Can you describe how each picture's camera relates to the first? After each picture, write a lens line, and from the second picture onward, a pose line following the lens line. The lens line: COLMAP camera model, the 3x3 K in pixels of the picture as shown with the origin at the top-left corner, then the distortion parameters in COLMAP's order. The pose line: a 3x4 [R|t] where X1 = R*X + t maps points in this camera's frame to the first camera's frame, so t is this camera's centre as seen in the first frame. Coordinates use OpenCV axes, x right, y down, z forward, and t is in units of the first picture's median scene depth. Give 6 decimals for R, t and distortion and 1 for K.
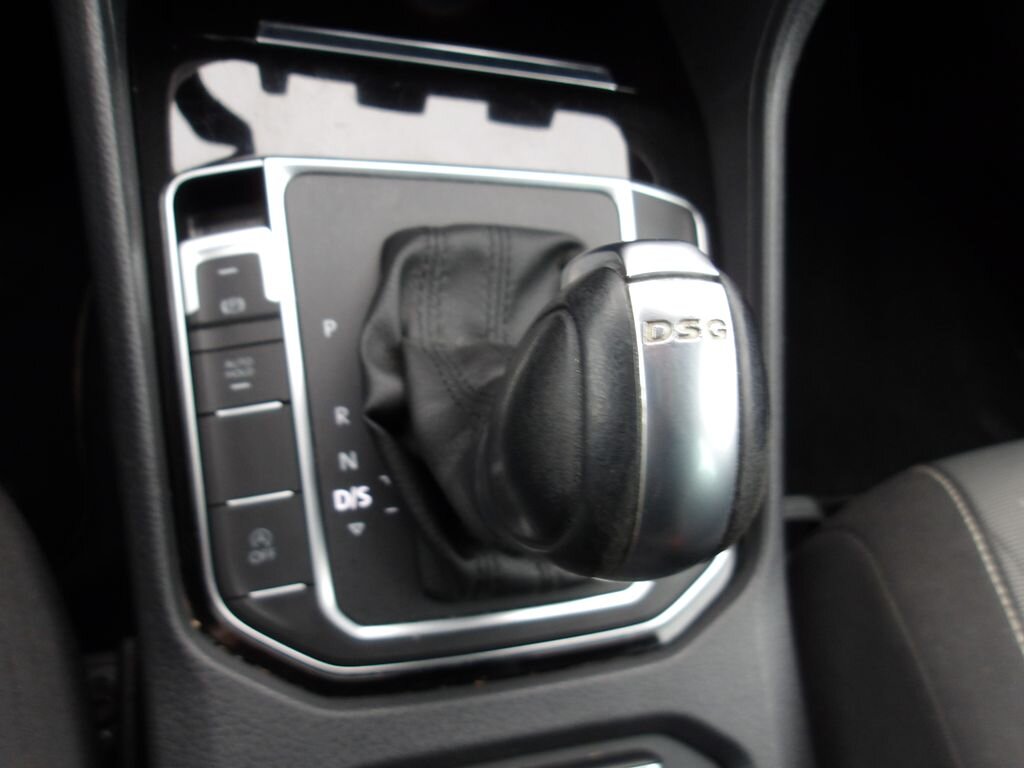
lens RADIAL K [[843.0, 0, 511.9], [0, 843.0, 384.9], [0, 0, 1]] dist [-0.010334, 0.013093]
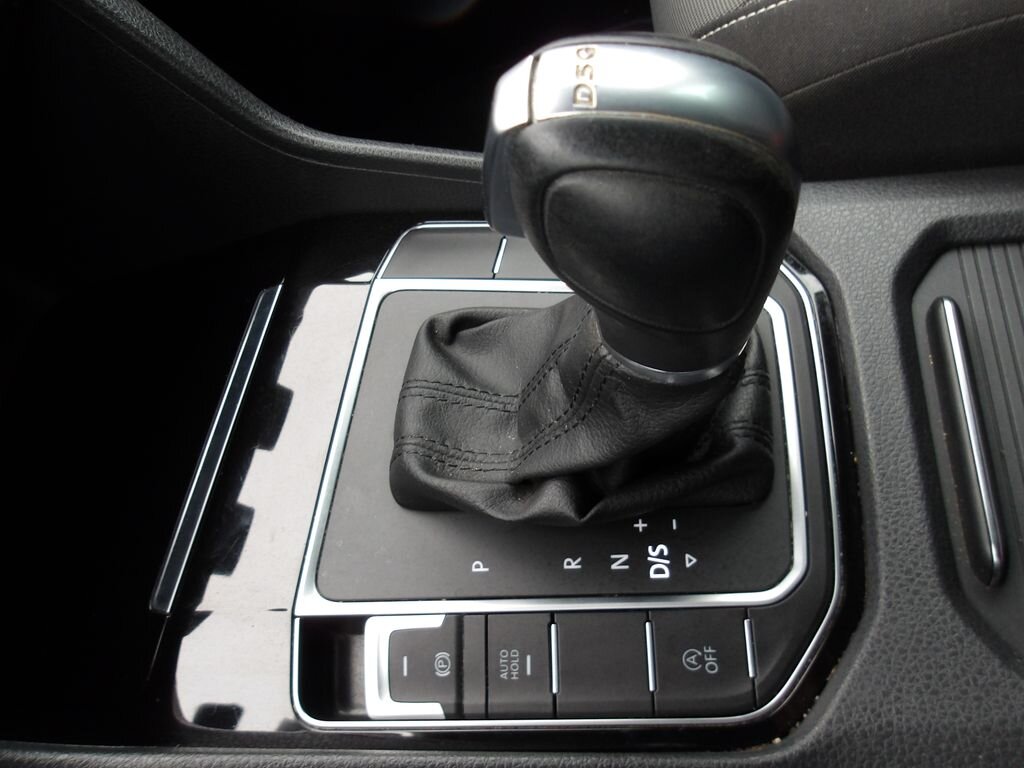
lens RADIAL K [[843.0, 0, 511.4], [0, 843.0, 384.5], [0, 0, 1]] dist [-0.010334, 0.013093]
pose [[0.138256, -0.970836, 0.195864, -0.204111], [0.990382, 0.136593, -0.022039, -0.040358], [-0.005357, 0.197028, 0.980383, 0.007267]]
